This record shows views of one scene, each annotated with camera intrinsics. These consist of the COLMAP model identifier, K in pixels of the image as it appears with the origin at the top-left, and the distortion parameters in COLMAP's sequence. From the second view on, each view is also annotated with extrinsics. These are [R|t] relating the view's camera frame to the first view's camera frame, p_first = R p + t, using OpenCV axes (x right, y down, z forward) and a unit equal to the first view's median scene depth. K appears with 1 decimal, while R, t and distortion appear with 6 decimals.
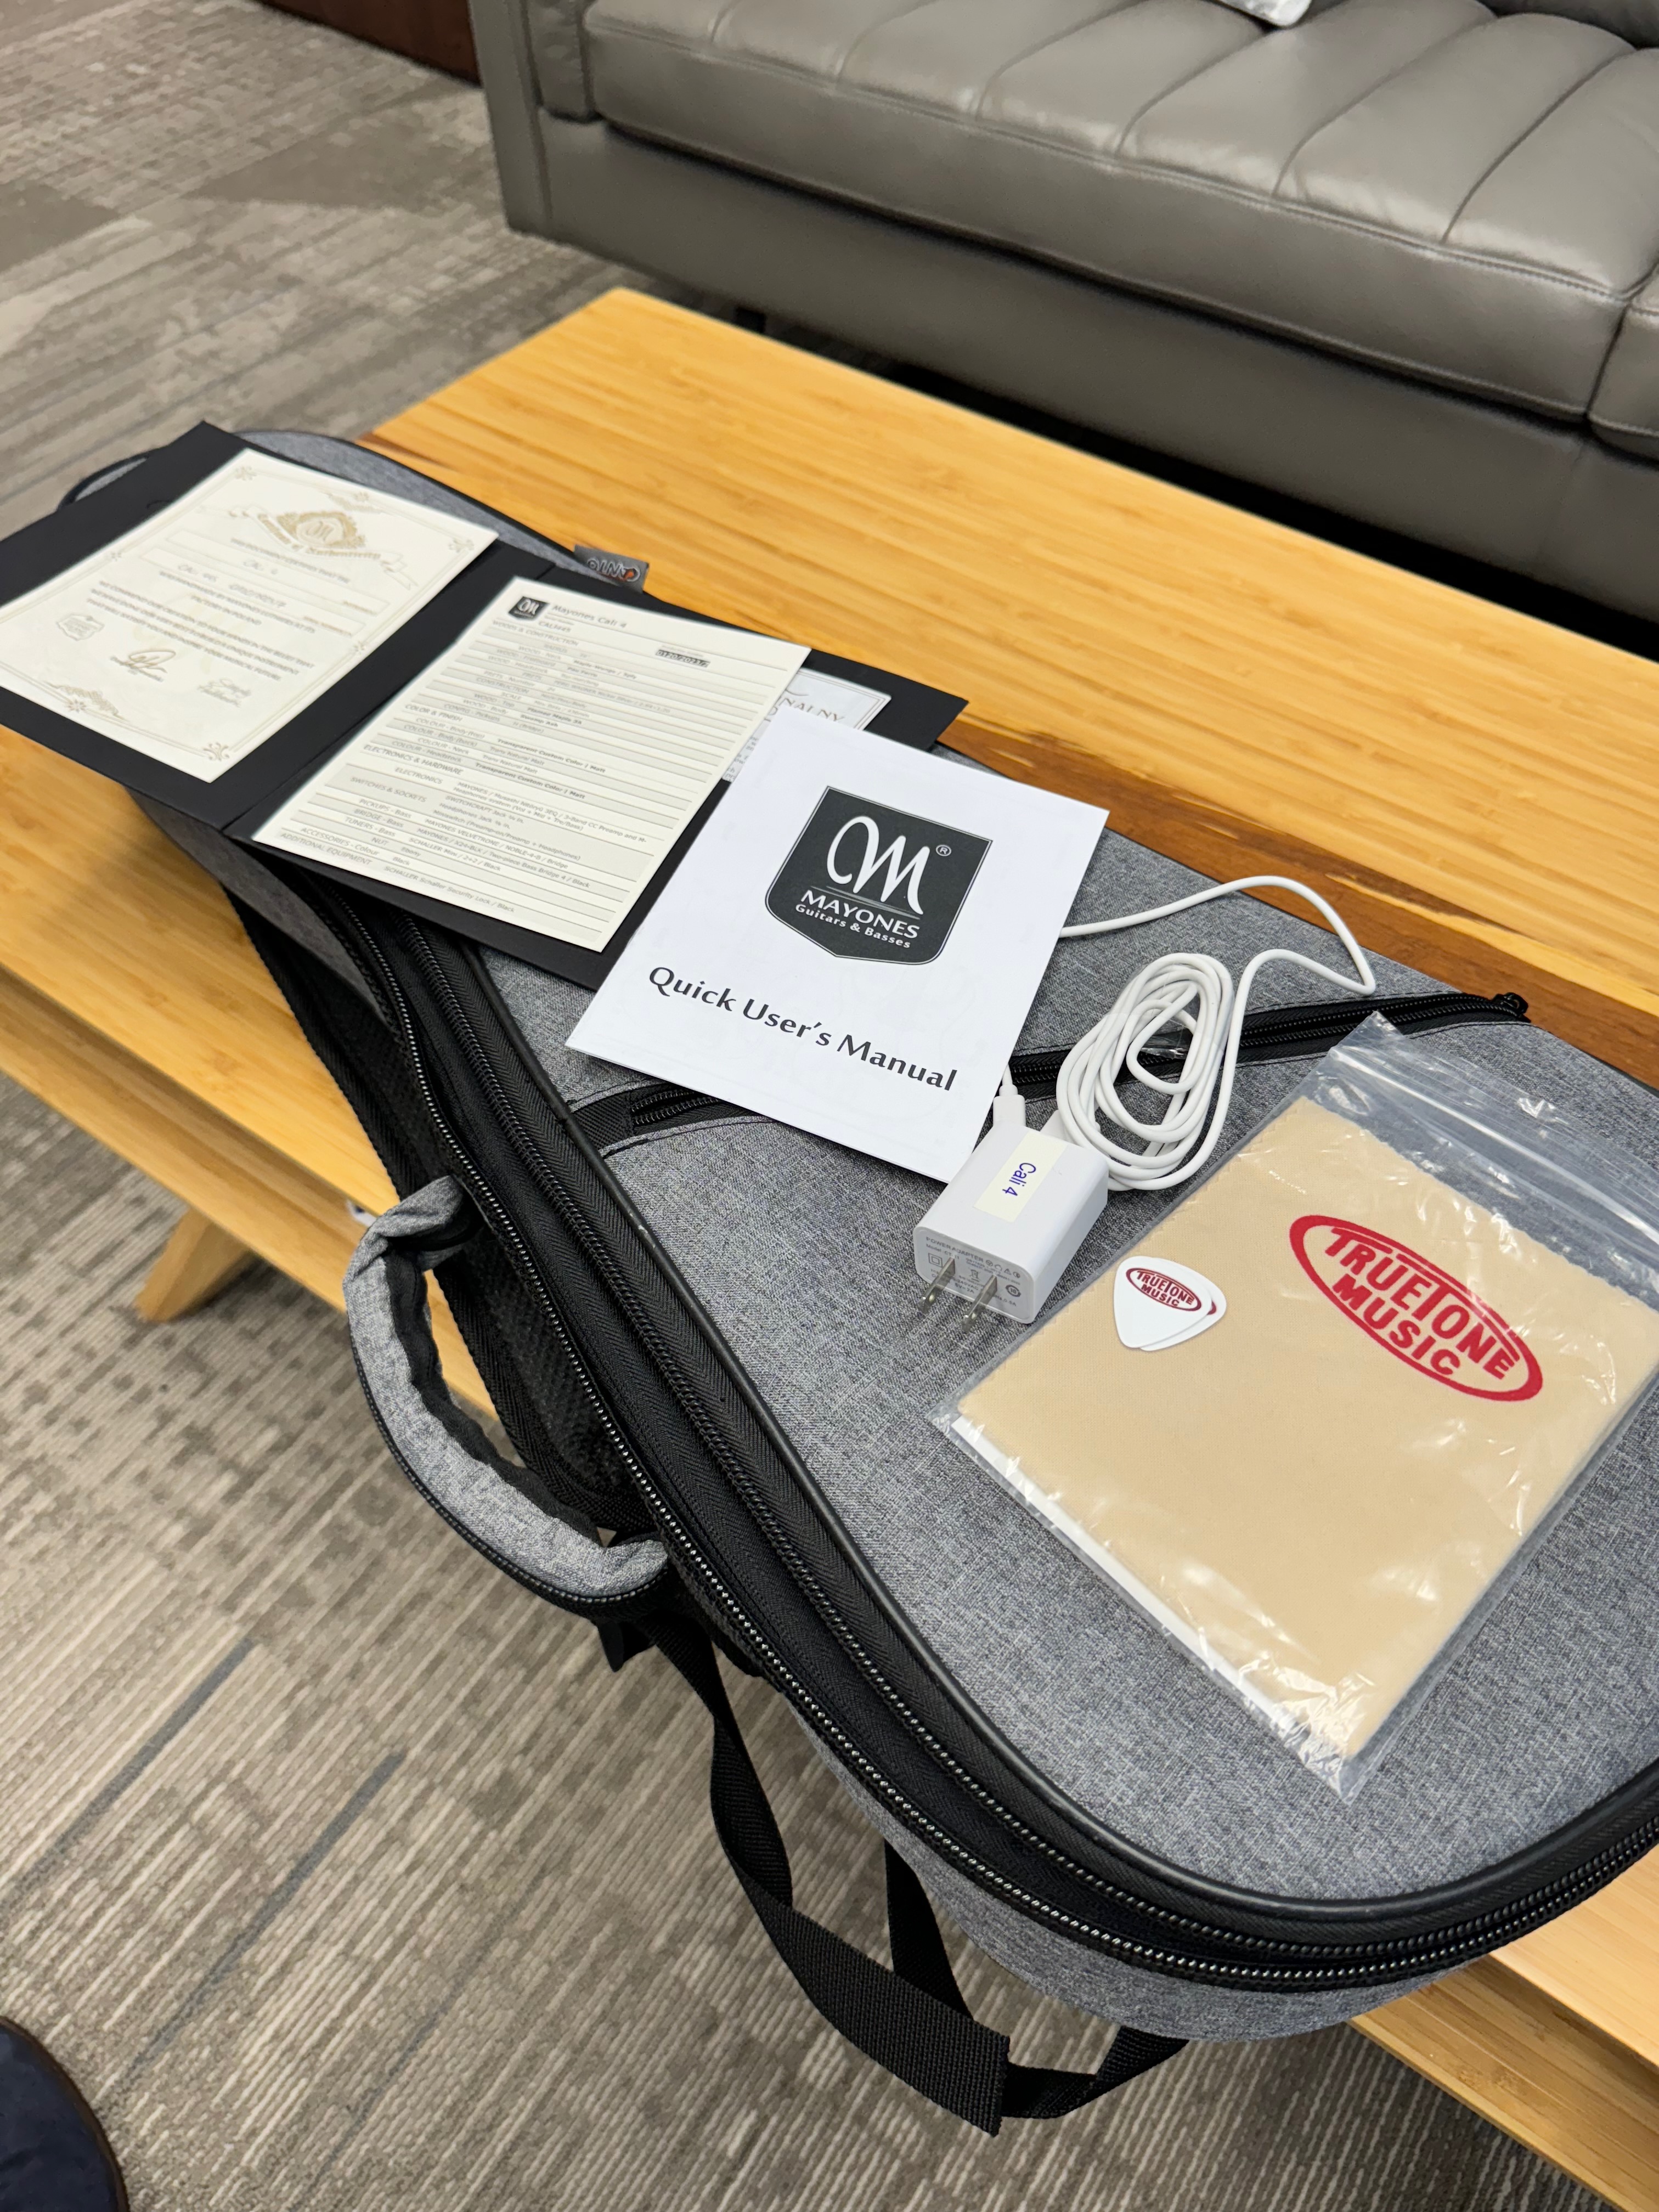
lens RADIAL K [[1587.2, 0, 832.2], [0, 1587.2, 1119.3], [0, 0, 1]] dist [0.005410, -0.021305]
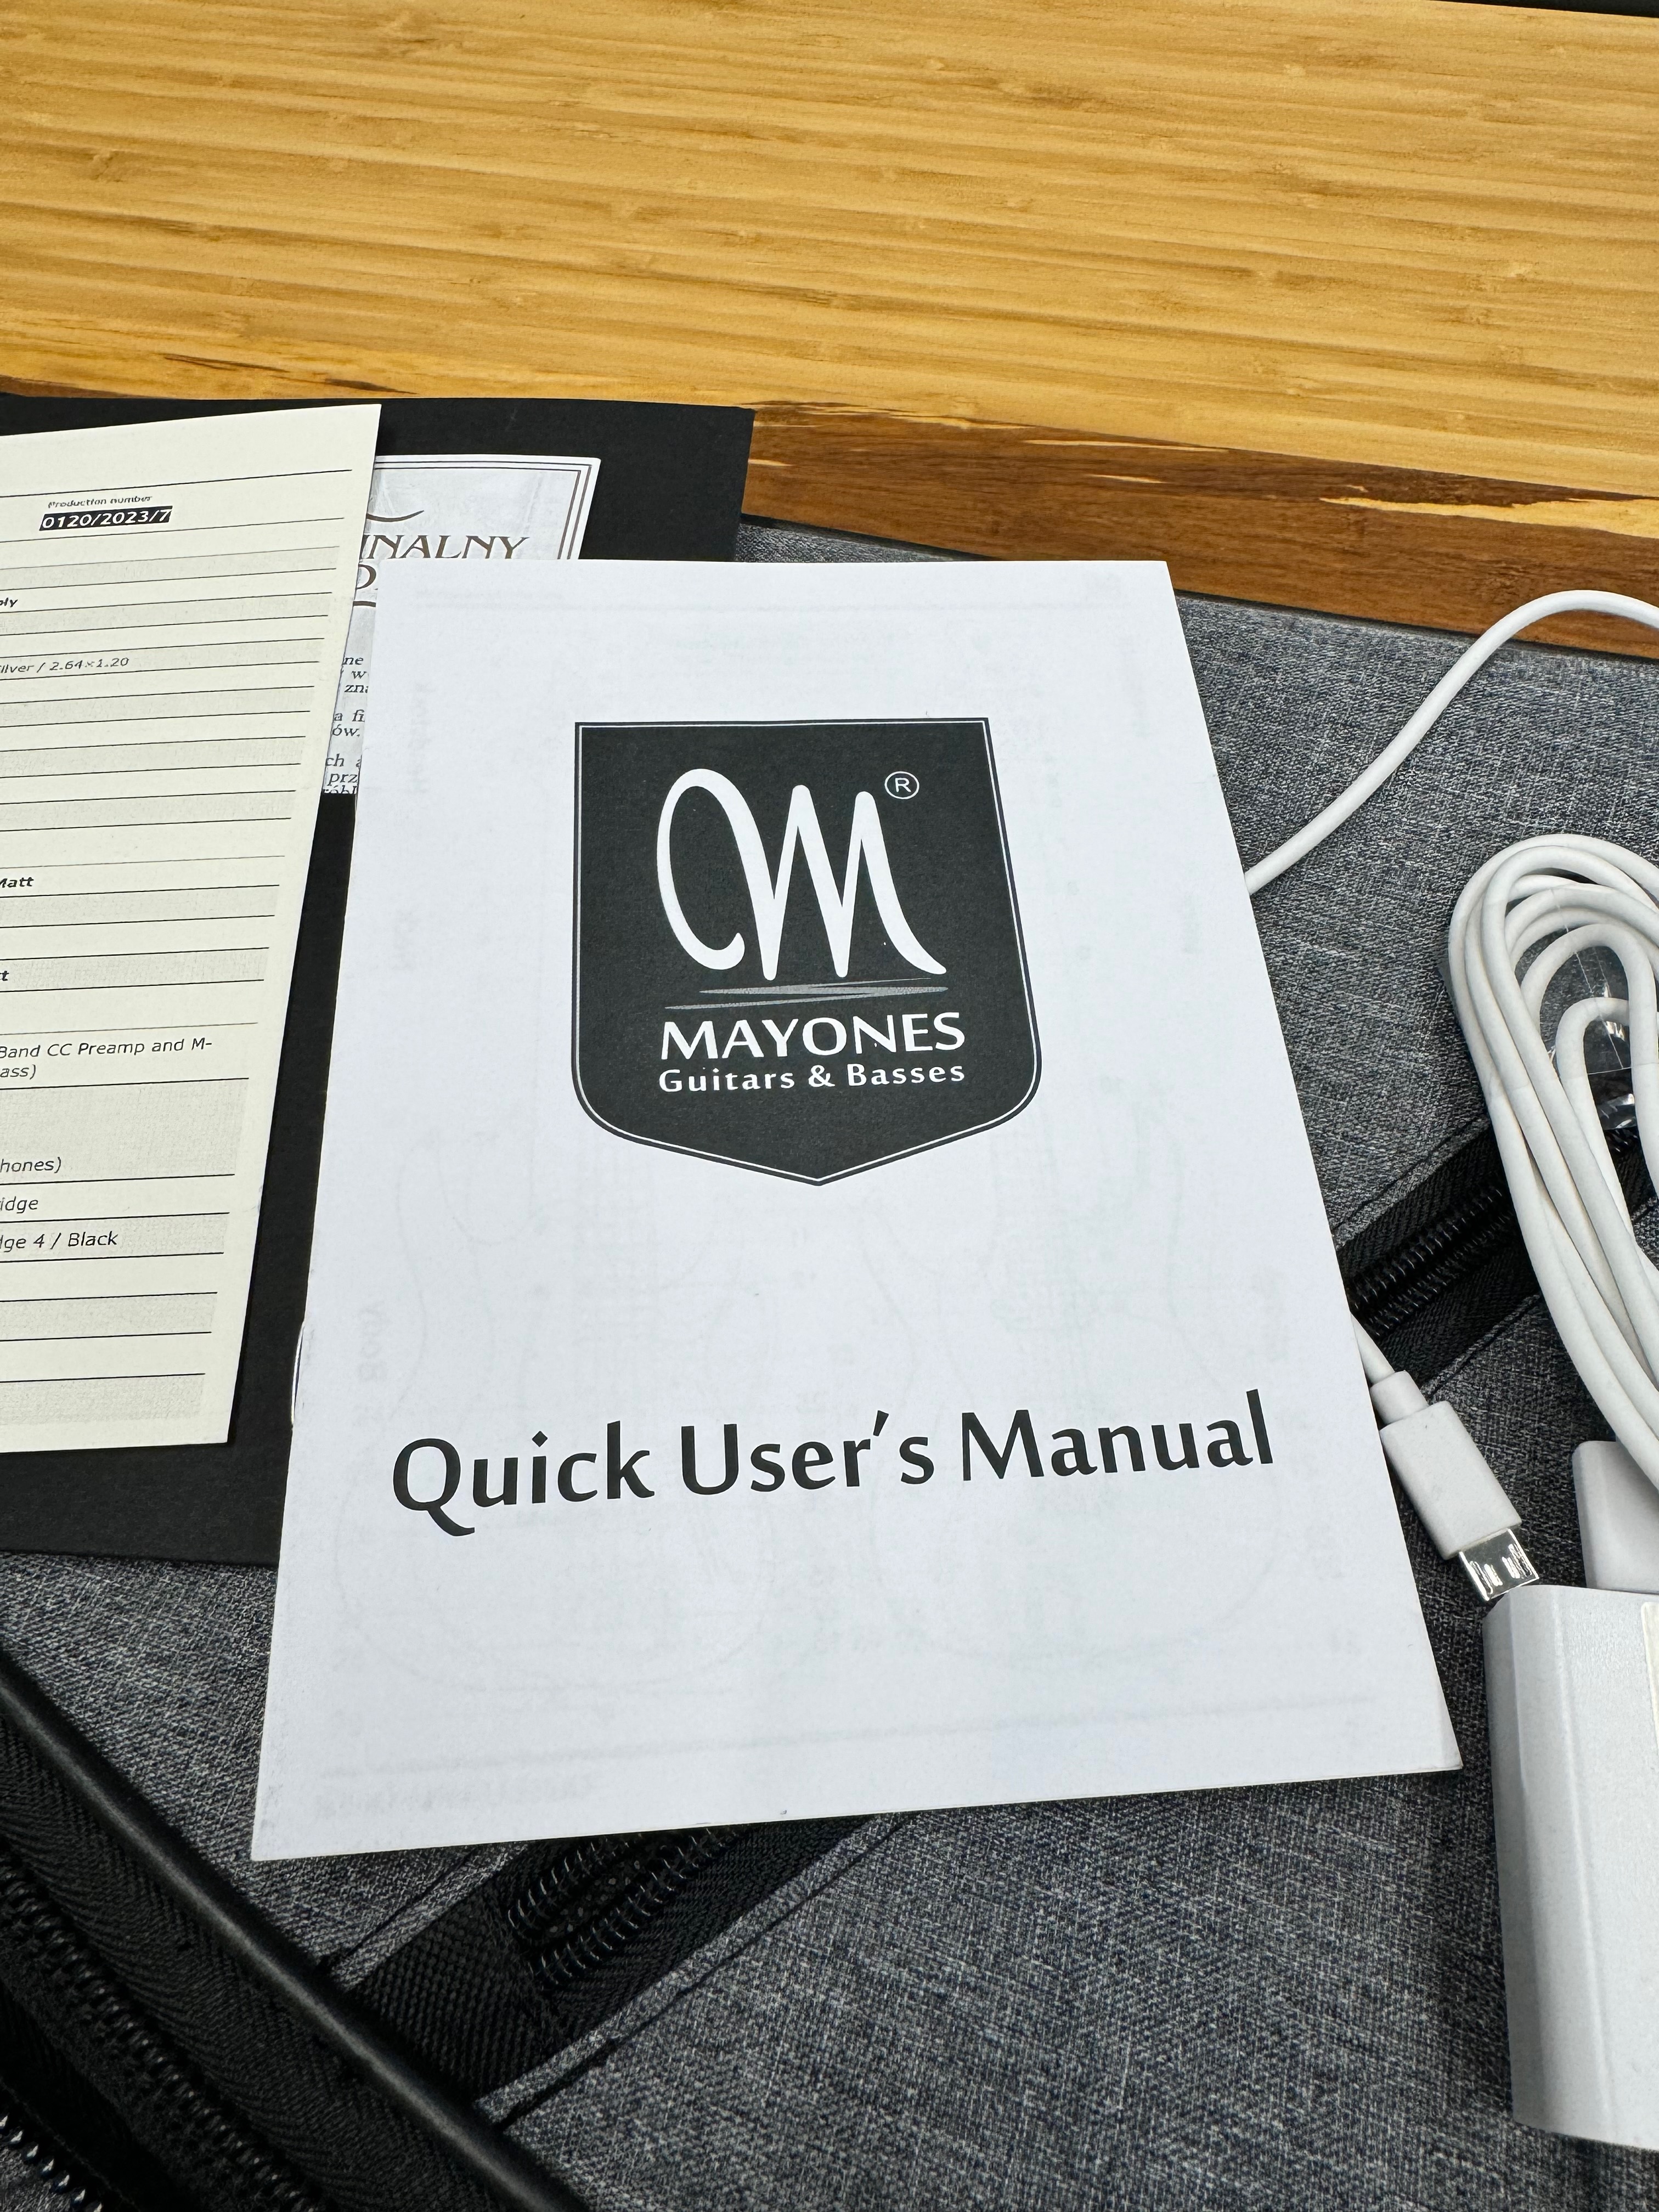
lens RADIAL K [[1587.2, 0, 854.3], [0, 1587.2, 993.6], [0, 0, 1]] dist [0.005410, -0.021305]
pose [[0.907817, -0.377621, 0.182402, -0.023976], [0.345916, 0.920172, 0.183375, -0.120449], [-0.237088, -0.103375, 0.965973, 0.345682]]
